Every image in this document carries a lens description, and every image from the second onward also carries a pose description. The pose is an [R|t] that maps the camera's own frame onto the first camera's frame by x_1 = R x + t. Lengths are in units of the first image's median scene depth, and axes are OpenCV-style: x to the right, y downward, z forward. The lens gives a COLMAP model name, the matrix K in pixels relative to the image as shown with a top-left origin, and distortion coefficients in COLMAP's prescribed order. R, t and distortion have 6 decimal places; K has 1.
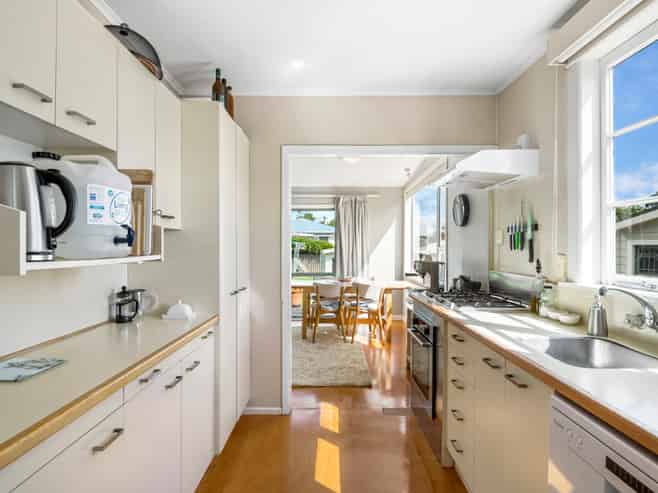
lens RADIAL K [[344.0, 0, 329.0], [0, 344.0, 246.5], [0, 0, 1]] dist [0.046987, -0.035652]
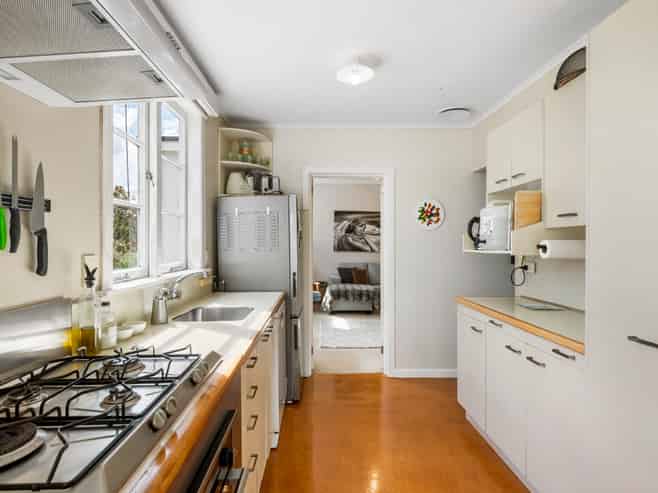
lens RADIAL K [[344.0, 0, 329.0], [0, 344.0, 246.5], [0, 0, 1]] dist [0.046987, -0.035652]
pose [[-0.999085, -0.001716, -0.042731, 0.261790], [-0.001831, 0.999995, 0.002656, 0.002641], [0.042726, 0.002732, -0.999083, 1.995320]]
